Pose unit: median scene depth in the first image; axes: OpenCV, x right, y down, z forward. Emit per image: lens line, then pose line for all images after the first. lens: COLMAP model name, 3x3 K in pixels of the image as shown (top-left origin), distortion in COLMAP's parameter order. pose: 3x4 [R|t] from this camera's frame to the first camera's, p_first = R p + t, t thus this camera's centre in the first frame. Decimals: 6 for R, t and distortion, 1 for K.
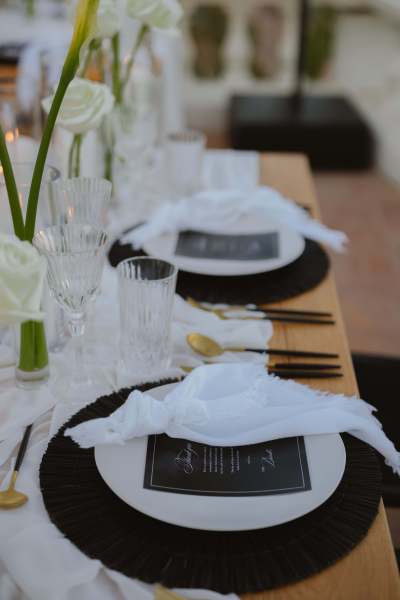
lens RADIAL K [[925.1, 0, 187.6], [0, 925.1, 274.8], [0, 0, 1]] dist [-0.005392, -0.064268]
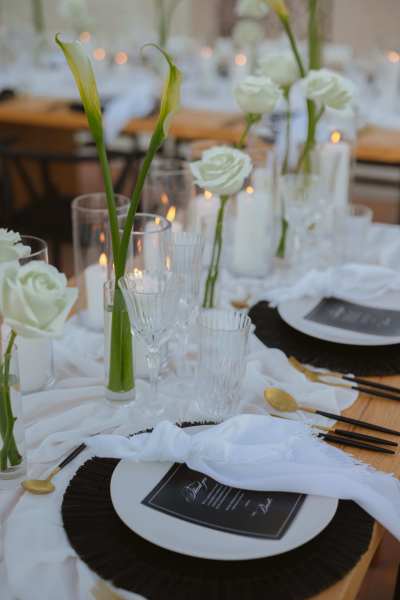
lens RADIAL K [[925.1, 0, 187.6], [0, 925.1, 274.8], [0, 0, 1]] dist [-0.005392, -0.064268]
pose [[0.914461, 0.132583, -0.382338, 0.314476], [-0.158432, 0.986685, -0.036779, -0.011239], [0.372371, 0.094208, 0.923290, -0.045778]]
